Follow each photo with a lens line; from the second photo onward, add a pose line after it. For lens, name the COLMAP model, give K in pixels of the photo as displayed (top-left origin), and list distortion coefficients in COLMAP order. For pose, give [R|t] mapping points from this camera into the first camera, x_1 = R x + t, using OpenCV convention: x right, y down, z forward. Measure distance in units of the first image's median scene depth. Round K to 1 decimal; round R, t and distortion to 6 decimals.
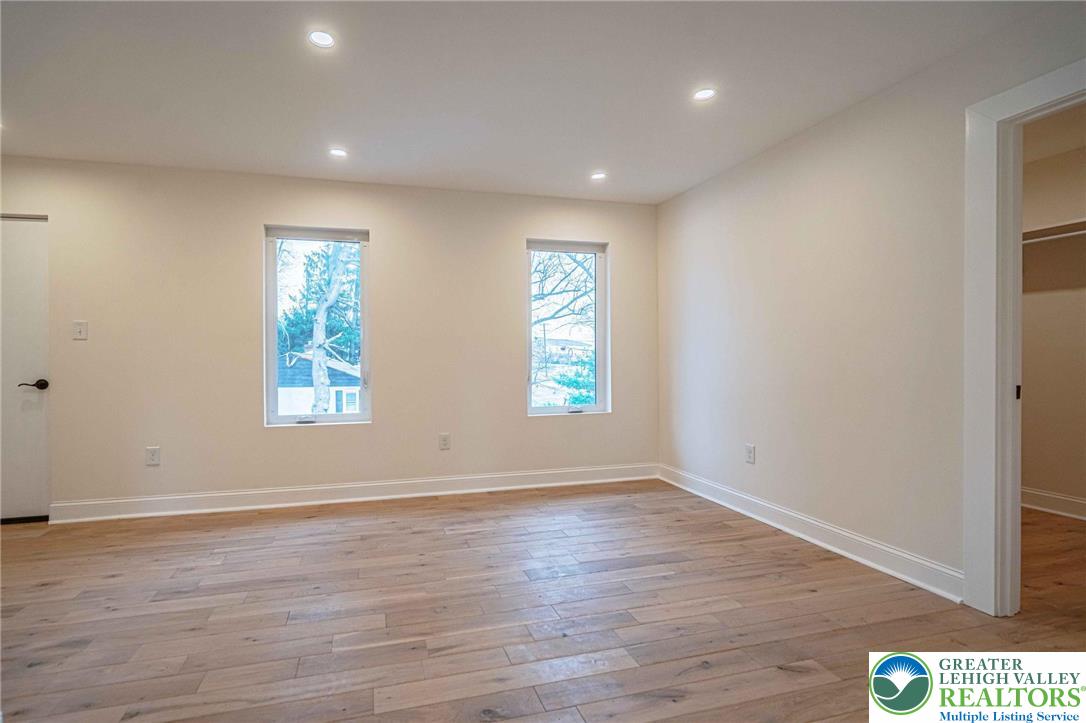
lens RADIAL K [[517.3, 0, 534.2], [0, 517.3, 367.8], [0, 0, 1]] dist [-0.000174, -0.000036]
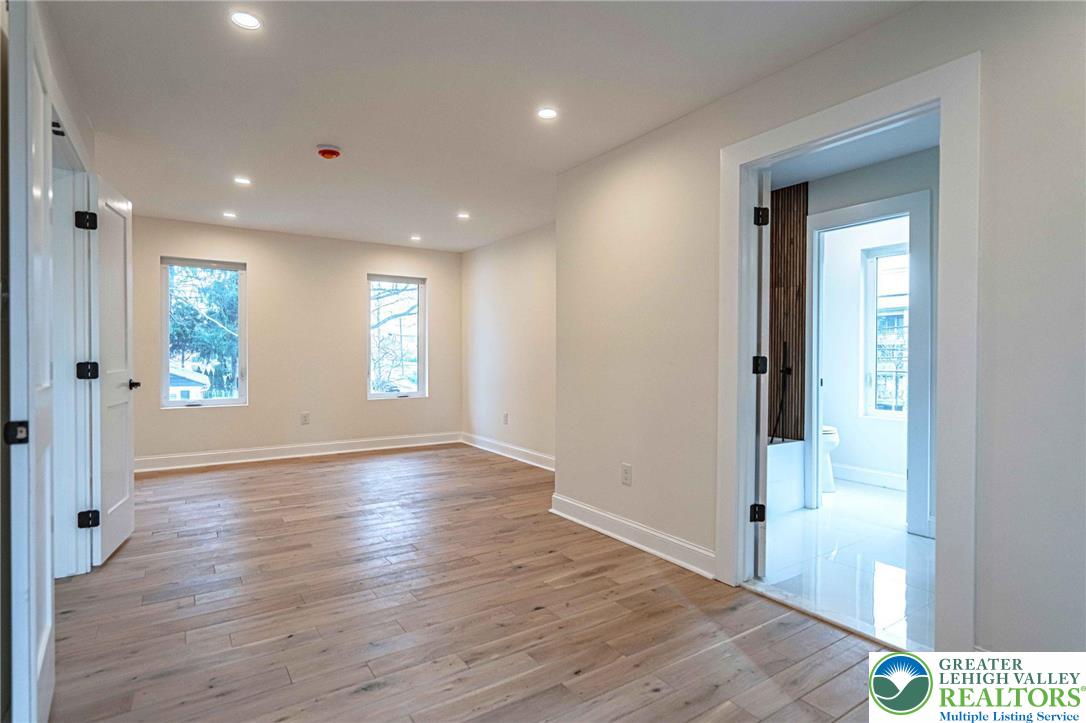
lens RADIAL K [[535.2, 0, 513.1], [0, 535.2, 366.2], [0, 0, 1]] dist [0.001983, 0.000057]
pose [[0.973706, 0.003917, 0.227776, 0.042445], [-0.003877, 0.999992, -0.000620, 0.002358], [-0.227777, -0.000279, 0.973713, -0.524610]]
